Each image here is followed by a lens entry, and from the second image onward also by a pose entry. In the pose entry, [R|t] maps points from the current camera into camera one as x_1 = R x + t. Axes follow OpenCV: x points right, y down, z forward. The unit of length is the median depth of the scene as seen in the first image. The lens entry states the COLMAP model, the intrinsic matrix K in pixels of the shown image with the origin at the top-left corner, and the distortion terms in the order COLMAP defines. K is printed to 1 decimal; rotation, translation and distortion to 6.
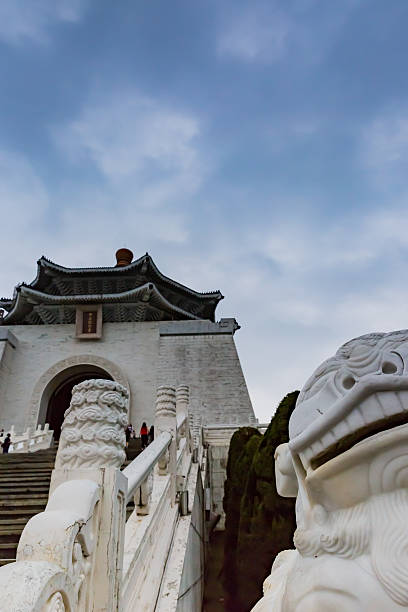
lens RADIAL K [[428.7, 0, 224.3], [0, 428.7, 342.5], [0, 0, 1]] dist [-0.037168, 0.005619]
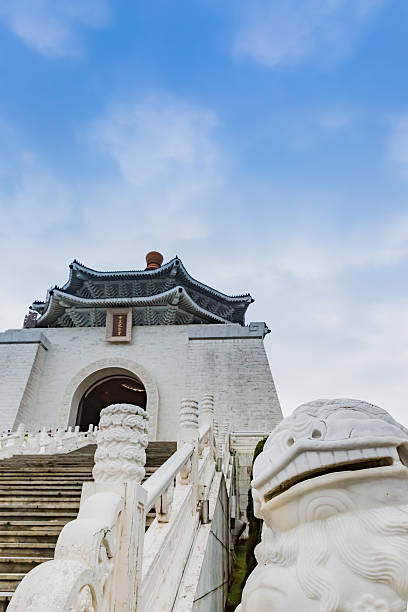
lens RADIAL K [[438.4, 0, 220.3], [0, 438.4, 341.0], [0, 0, 1]] dist [-0.038889, 0.002274]
pose [[0.996810, 0.007781, -0.079432, 0.002858], [-0.008513, 0.999924, -0.008884, -0.003721], [0.079356, 0.009532, 0.996801, -0.007536]]
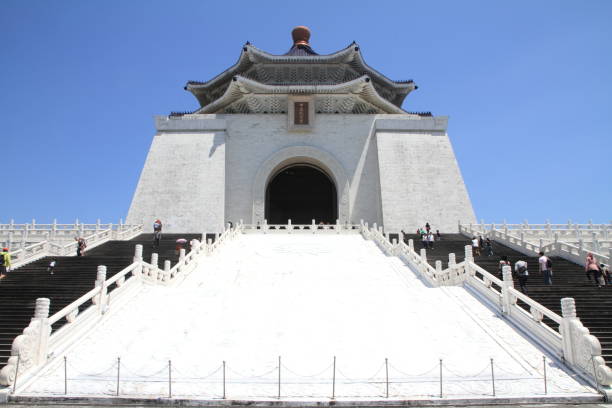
lens RADIAL K [[474.6, 0, 312.9], [0, 474.6, 224.1], [0, 0, 1]] dist [-0.134545, 0.097173]
pose [[0.999459, 0.032782, 0.002745, -0.302973], [-0.032509, 0.971488, 0.234849, -0.058855], [0.005032, -0.234812, 0.972028, -0.142504]]
